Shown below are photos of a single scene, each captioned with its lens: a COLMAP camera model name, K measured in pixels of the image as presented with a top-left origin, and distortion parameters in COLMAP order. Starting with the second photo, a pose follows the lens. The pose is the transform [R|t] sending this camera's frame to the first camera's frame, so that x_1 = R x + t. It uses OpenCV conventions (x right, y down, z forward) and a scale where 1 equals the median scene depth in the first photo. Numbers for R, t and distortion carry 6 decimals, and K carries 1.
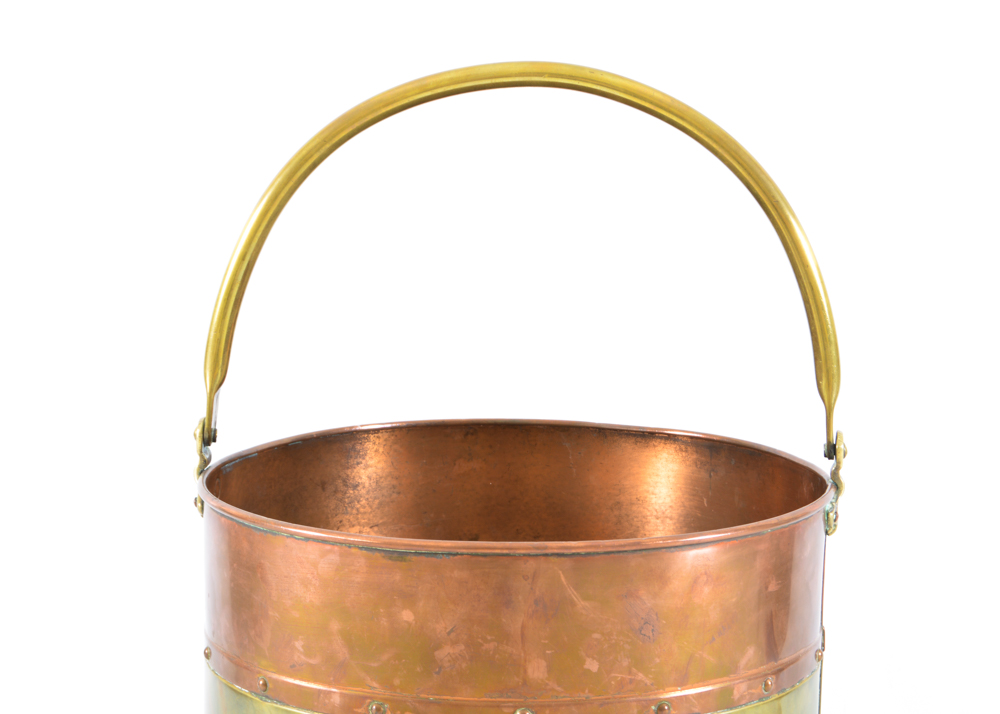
lens RADIAL K [[2705.2, 0, 500.0], [0, 2705.2, 357.0], [0, 0, 1]] dist [-0.031086, -0.515903]
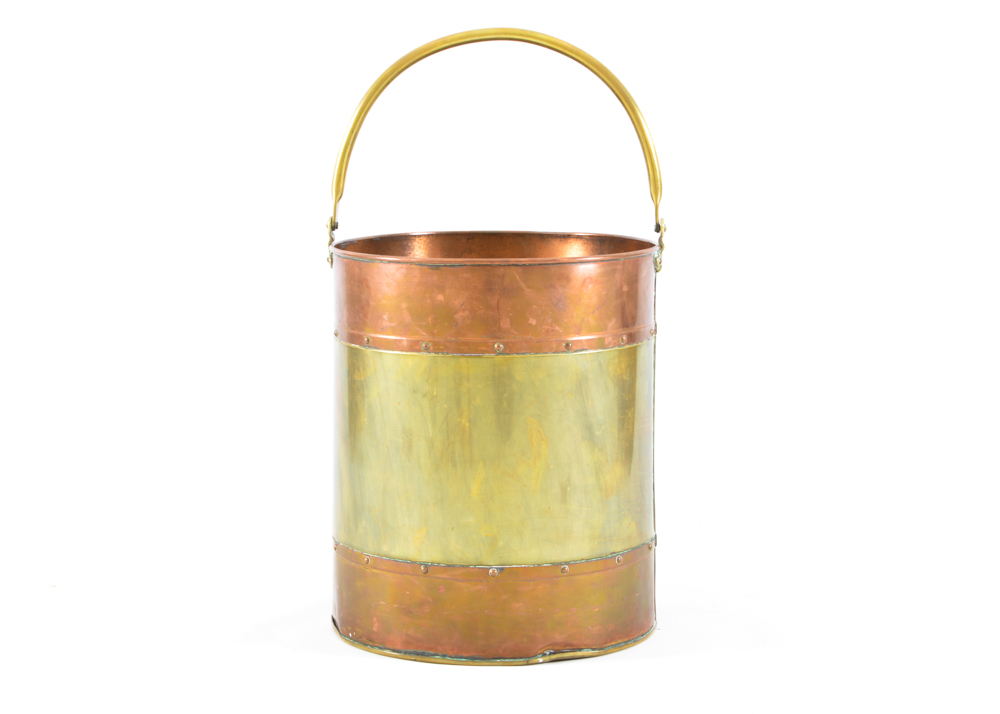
lens RADIAL K [[2296.8, 0, 500.0], [0, 2296.8, 357.0], [0, 0, 1]] dist [-0.078527, -0.055276]
pose [[0.999945, -0.009987, 0.003233, 0.003931], [0.010024, 0.999883, -0.011547, 0.155500], [-0.003117, 0.011579, 0.999928, -0.684019]]
